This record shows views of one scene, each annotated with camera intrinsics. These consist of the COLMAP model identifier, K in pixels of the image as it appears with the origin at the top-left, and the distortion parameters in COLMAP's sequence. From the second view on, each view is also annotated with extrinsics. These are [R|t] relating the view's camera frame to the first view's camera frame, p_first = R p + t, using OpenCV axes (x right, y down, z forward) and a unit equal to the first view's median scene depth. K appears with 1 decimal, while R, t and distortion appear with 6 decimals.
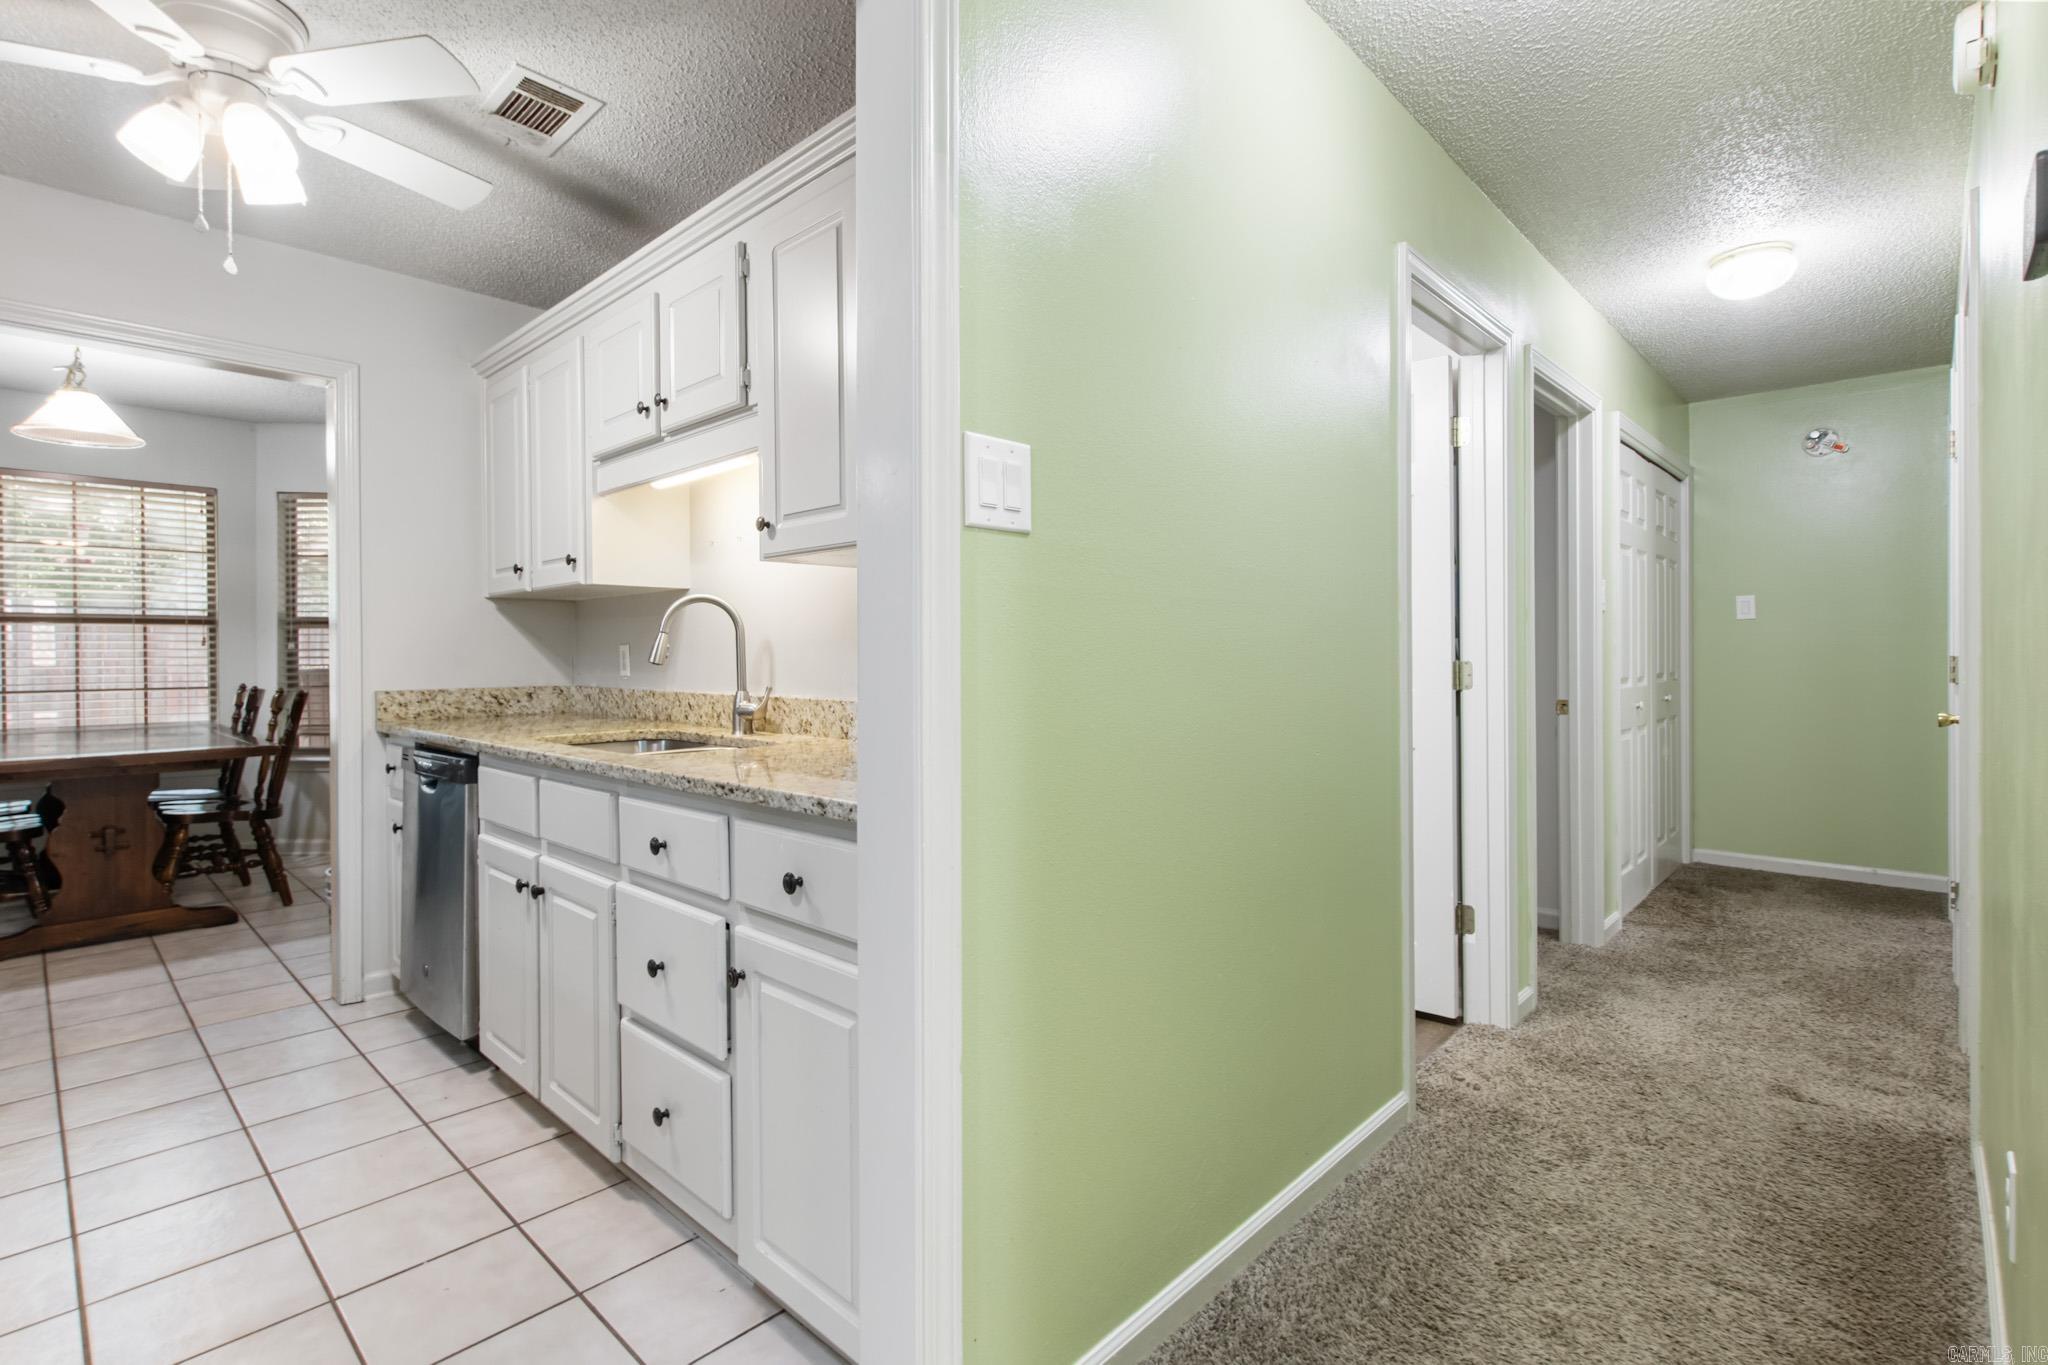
lens RADIAL K [[948.9, 0, 1026.1], [0, 948.9, 678.9], [0, 0, 1]] dist [-0.000269, -0.002049]
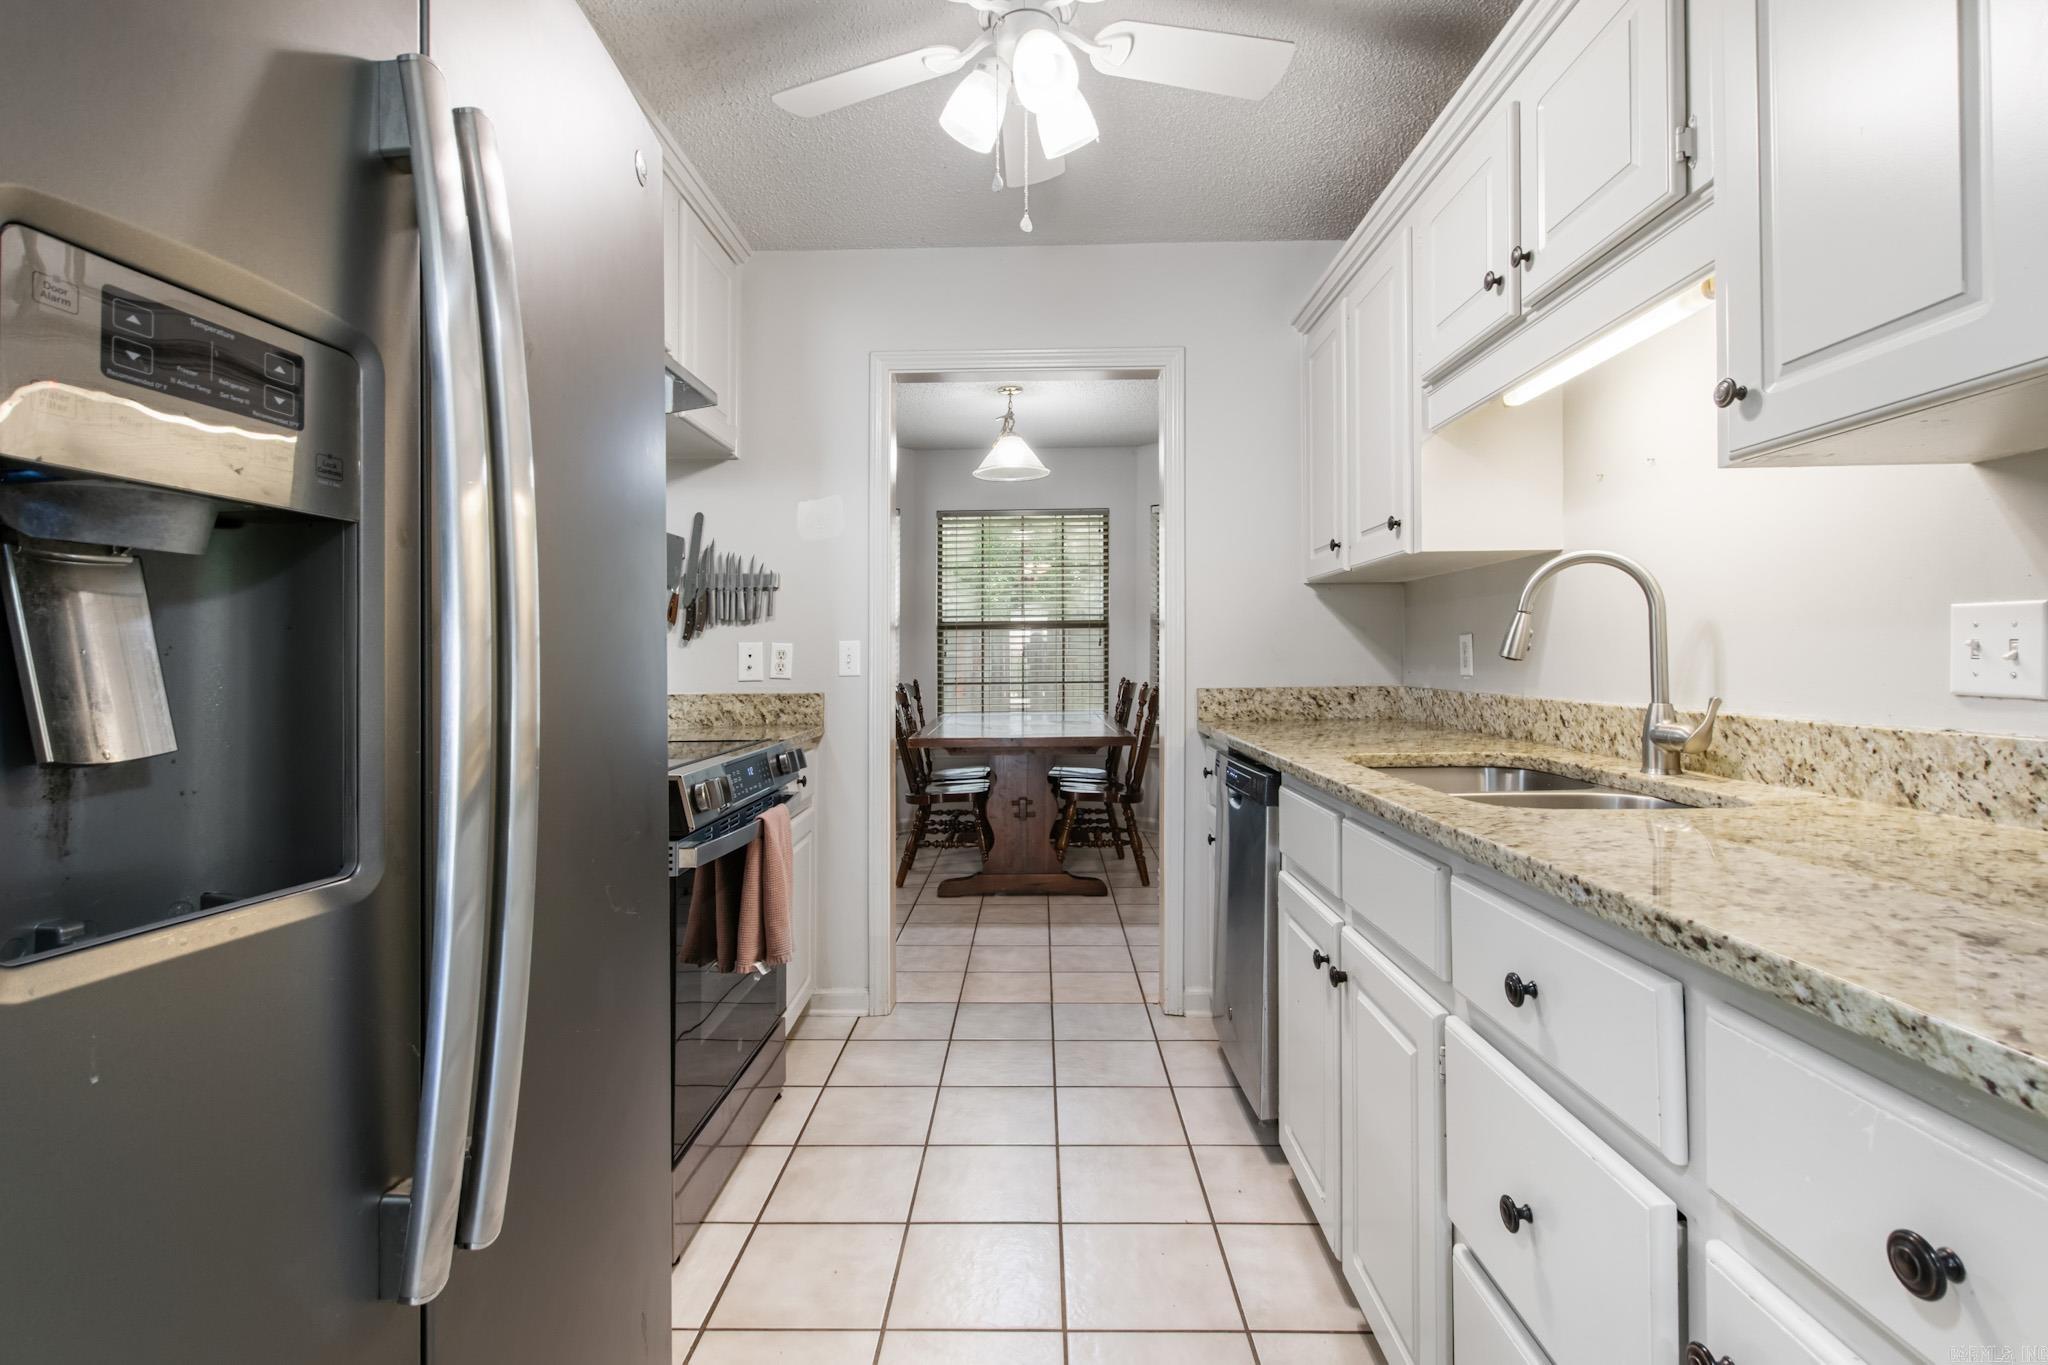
lens RADIAL K [[953.9, 0, 1017.1], [0, 953.9, 659.8], [0, 0, 1]] dist [0.003697, -0.000942]
pose [[0.665064, -0.002324, -0.746782, -0.099763], [-0.009863, 0.999881, -0.011896, -0.003160], [0.746721, 0.015277, 0.664962, 0.243497]]
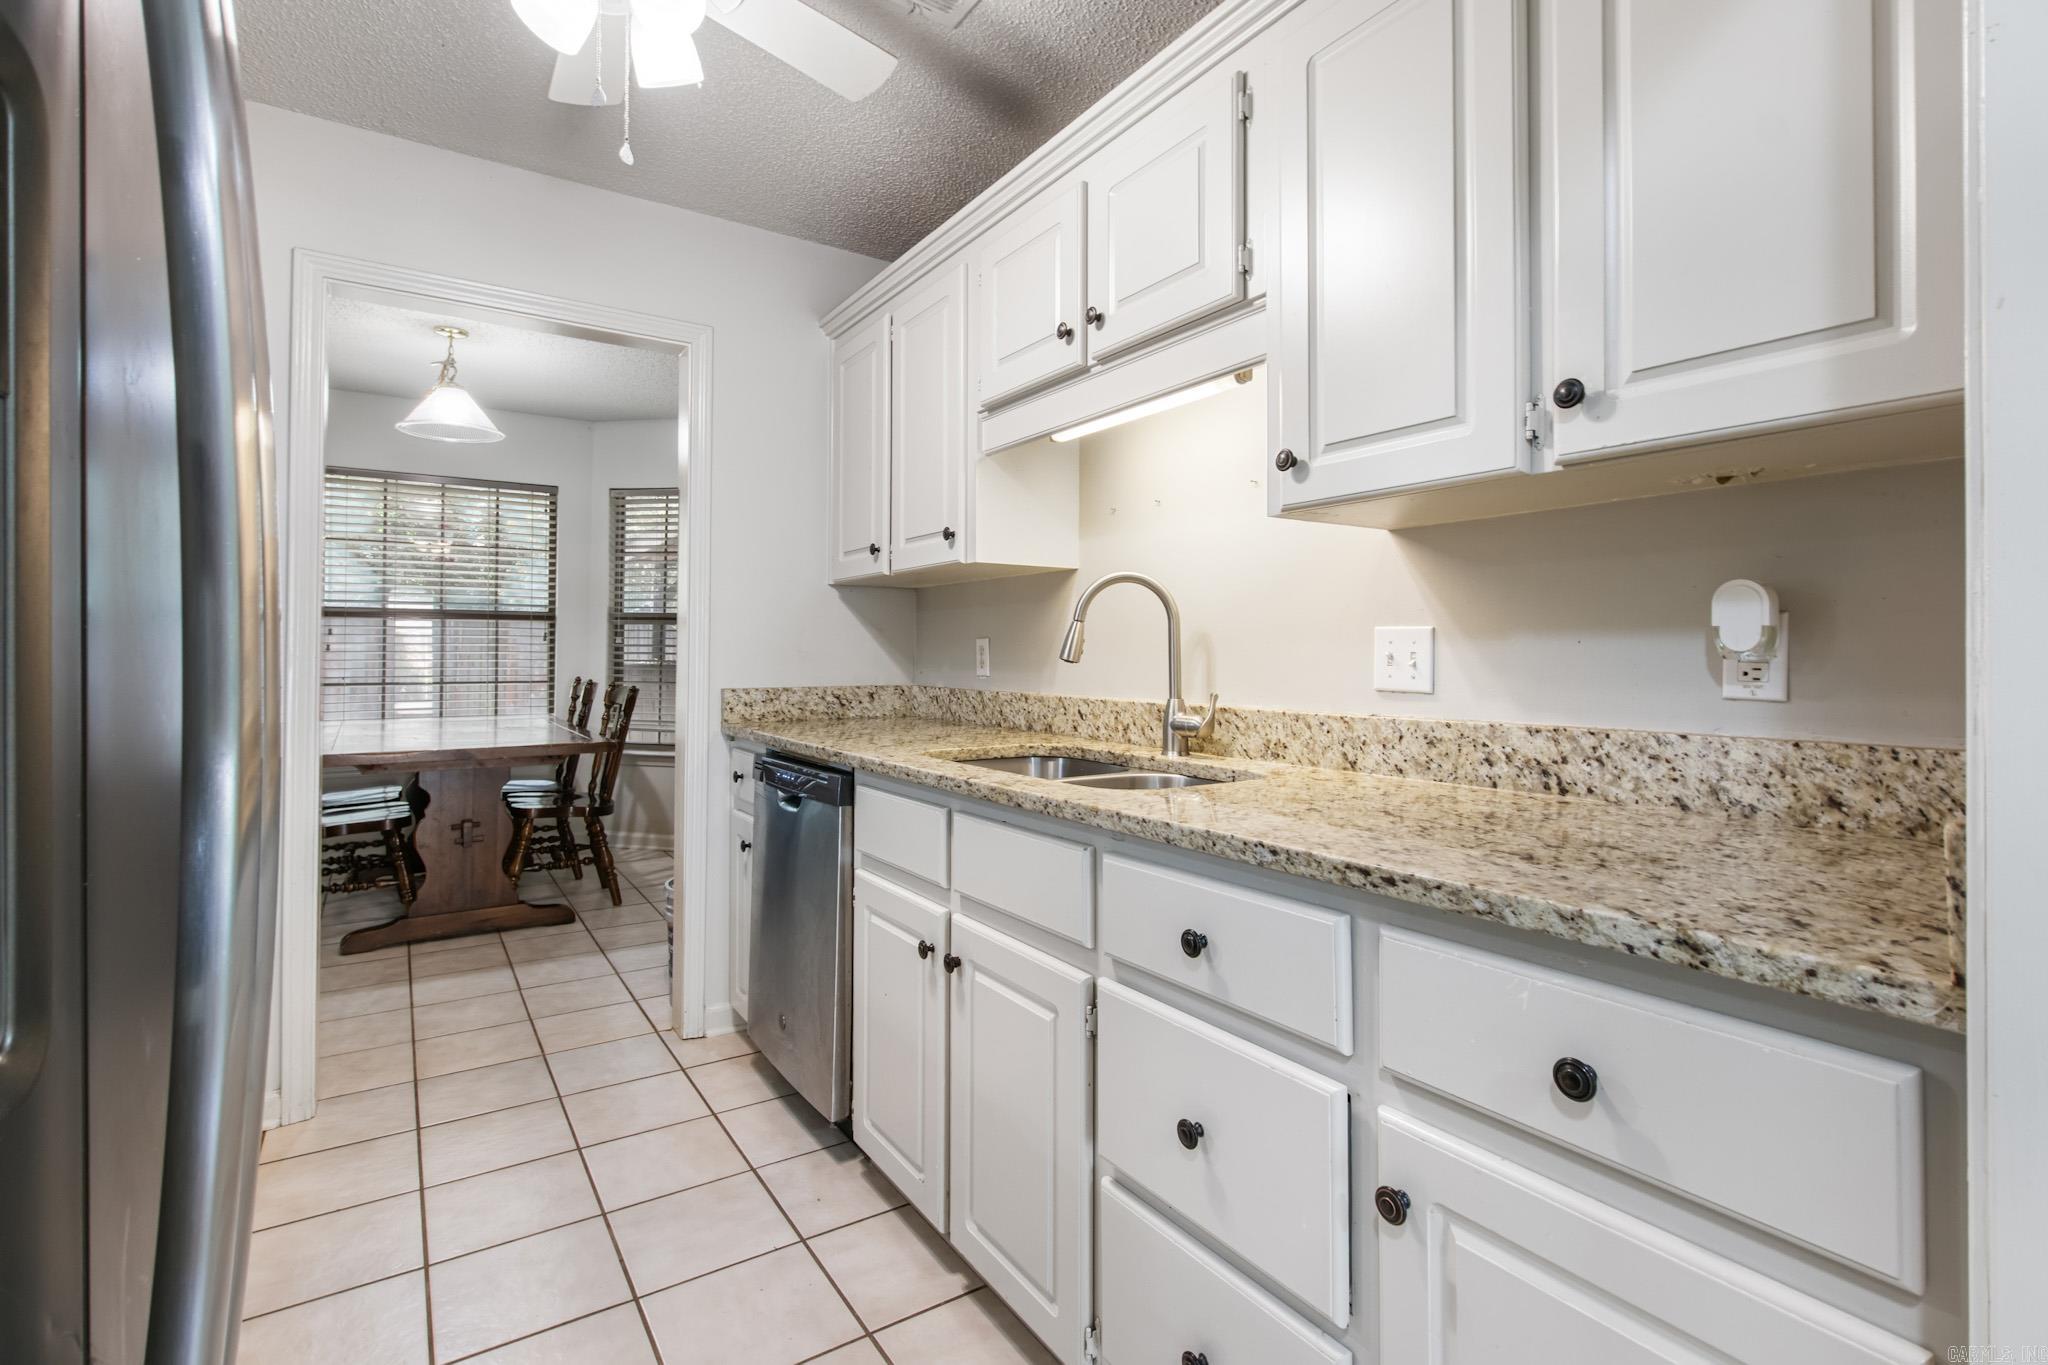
lens RADIAL K [[953.9, 0, 1017.1], [0, 953.9, 659.8], [0, 0, 1]] dist [0.003697, -0.000942]
pose [[0.971218, 0.007920, -0.238059, -0.207925], [-0.012498, 0.999765, -0.017726, -0.002733], [0.237862, 0.020191, 0.971089, 0.196030]]
